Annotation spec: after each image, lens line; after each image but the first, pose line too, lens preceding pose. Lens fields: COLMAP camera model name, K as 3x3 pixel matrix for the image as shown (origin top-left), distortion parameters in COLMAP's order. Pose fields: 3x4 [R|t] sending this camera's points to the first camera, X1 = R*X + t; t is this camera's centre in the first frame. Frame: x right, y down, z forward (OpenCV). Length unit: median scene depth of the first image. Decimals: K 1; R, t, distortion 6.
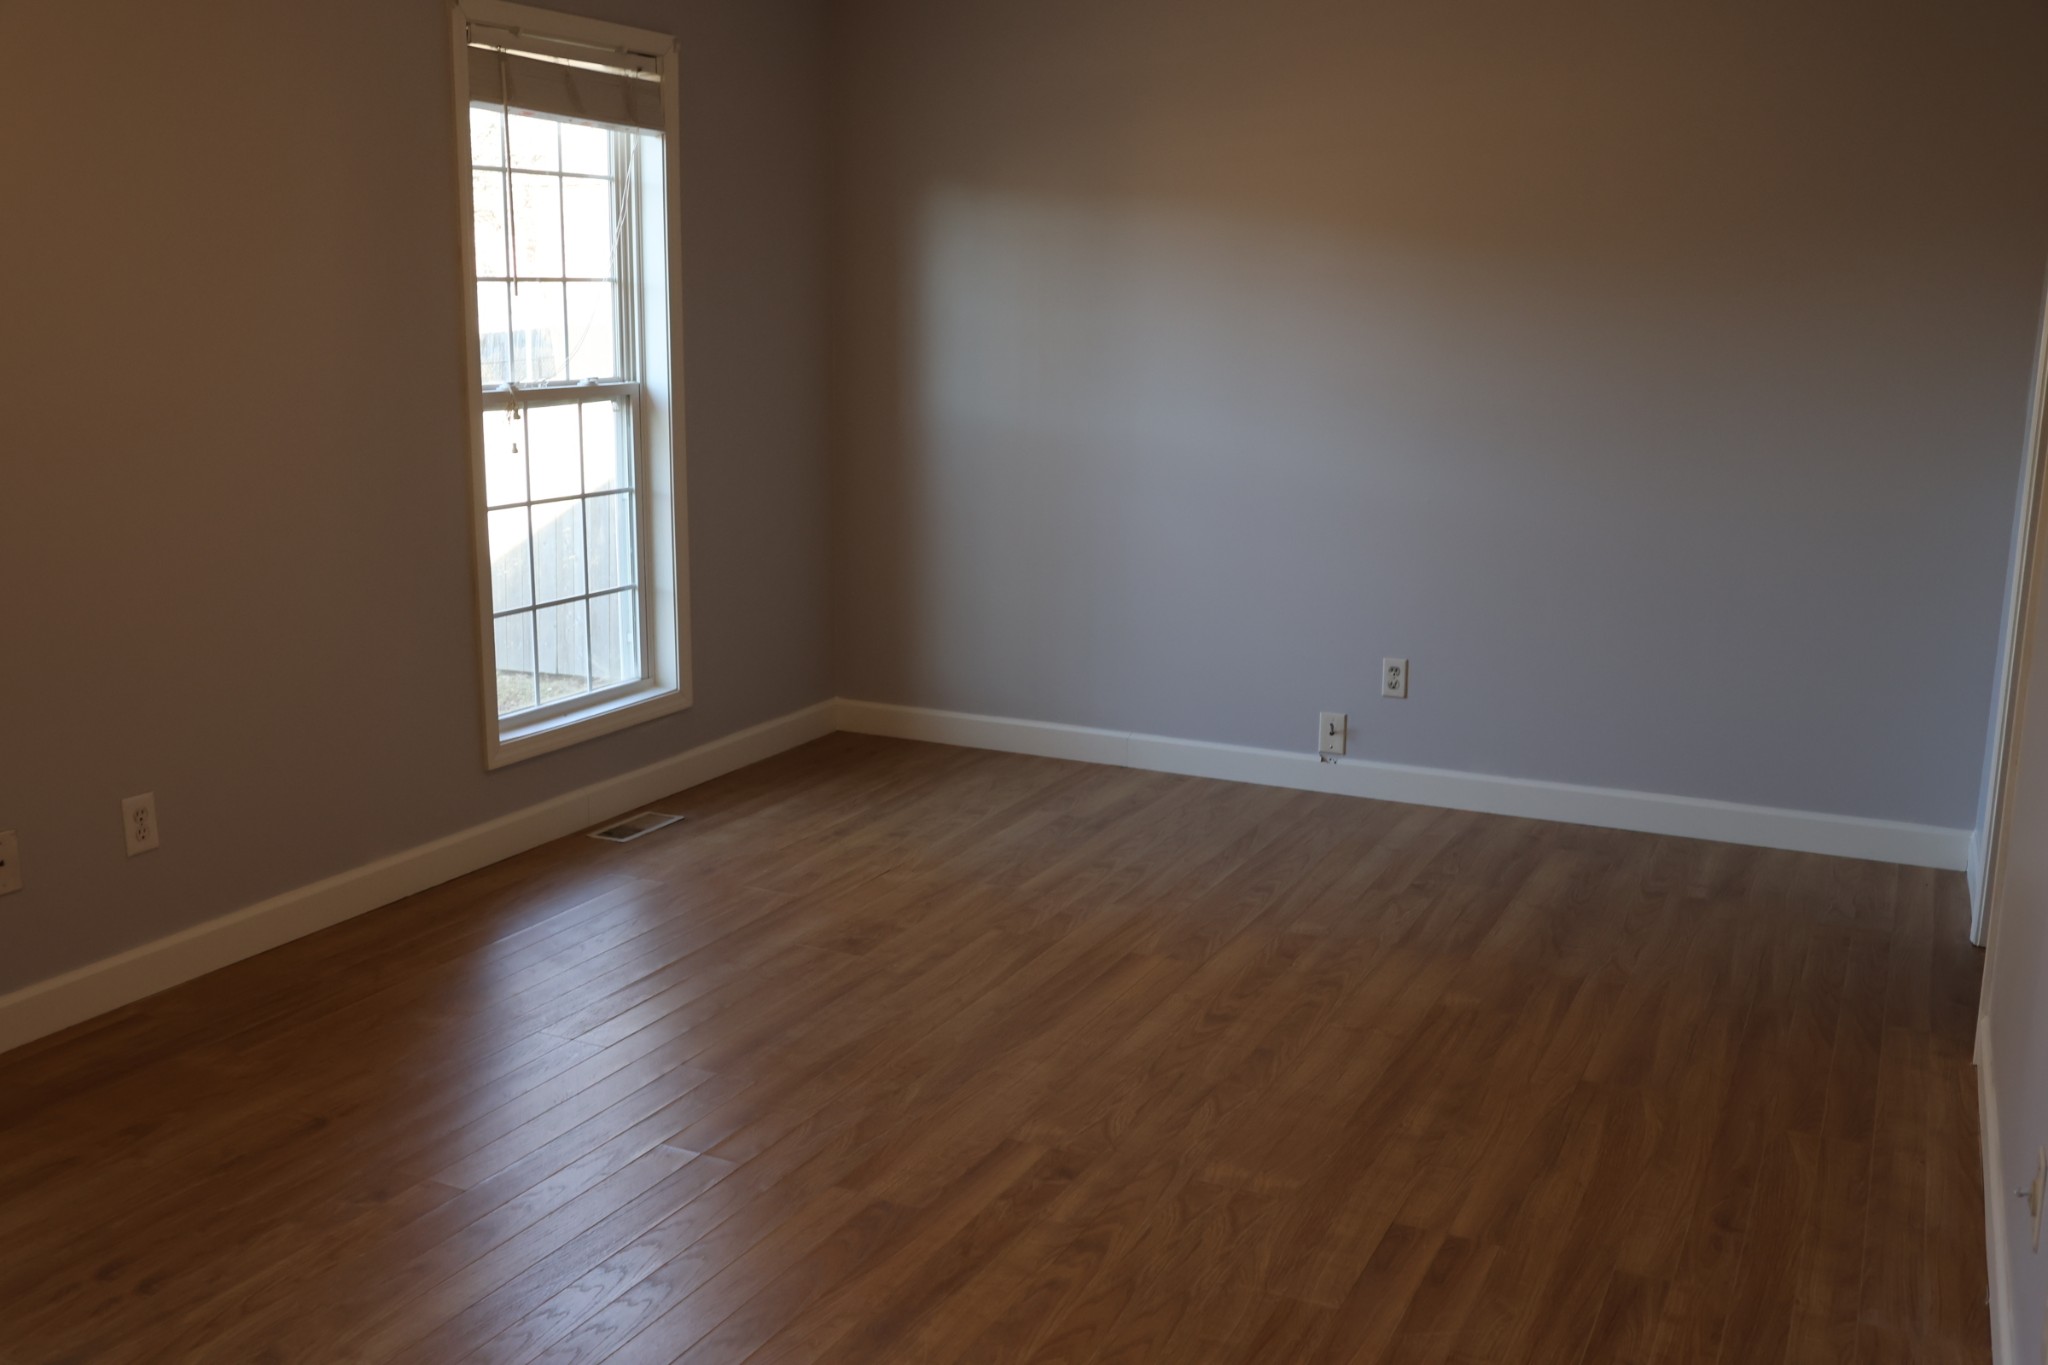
lens RADIAL K [[1919.9, 0, 1021.8], [0, 1919.9, 698.8], [0, 0, 1]] dist [-0.112263, 0.180455]
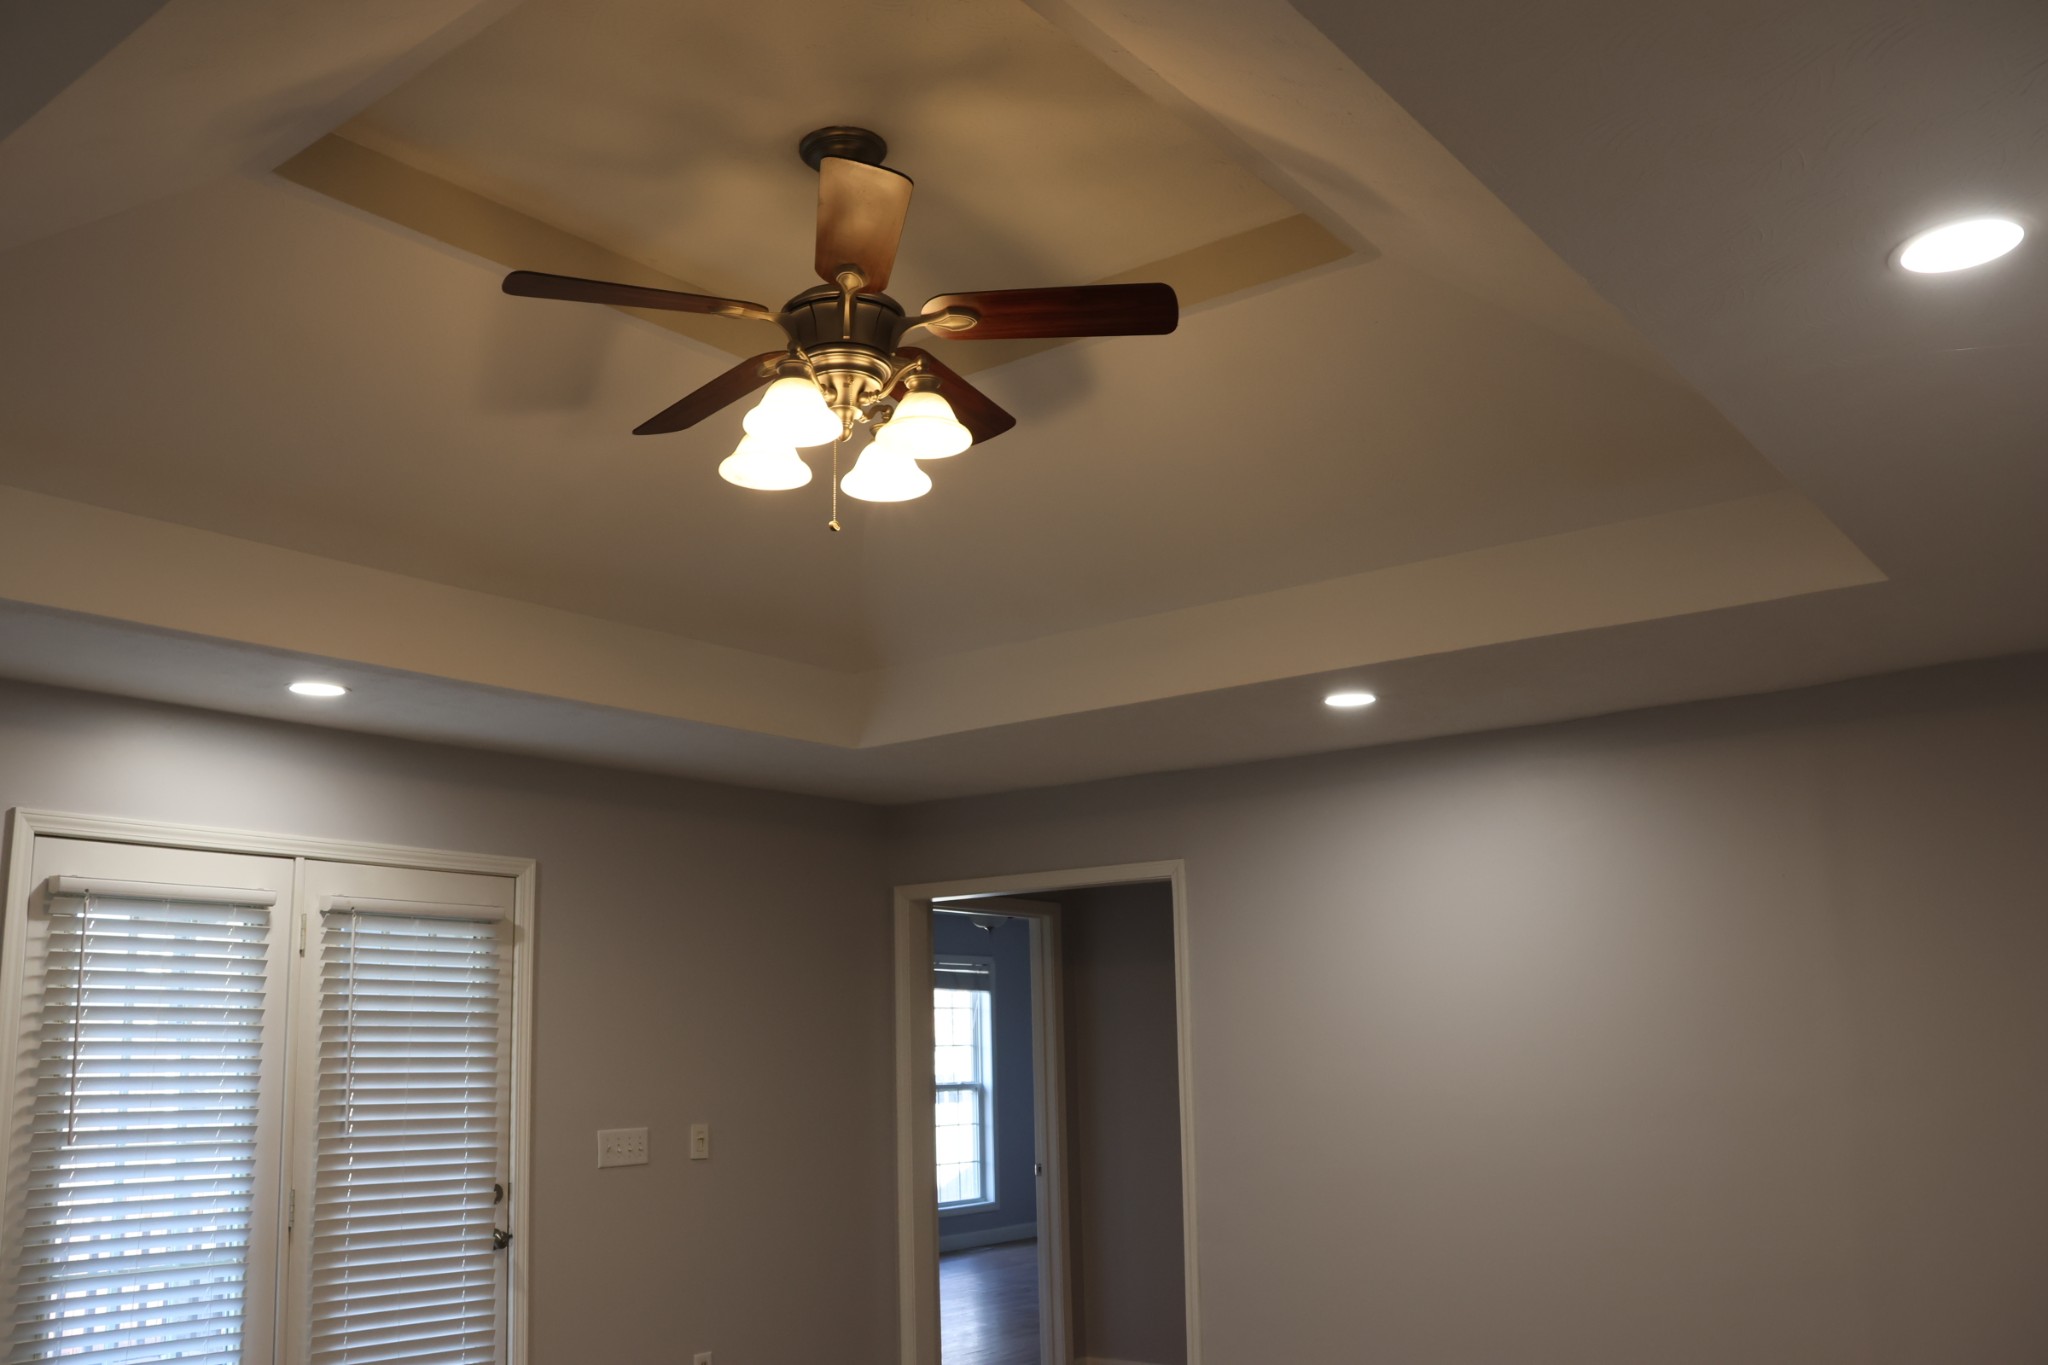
lens RADIAL K [[1919.9, 0, 1021.8], [0, 1919.9, 698.8], [0, 0, 1]] dist [-0.112263, 0.180455]
pose [[0.983922, -0.068960, -0.164746, 0.335189], [-0.004440, 0.912720, -0.408563, 0.437588], [0.178541, 0.402725, 0.897739, -1.614381]]
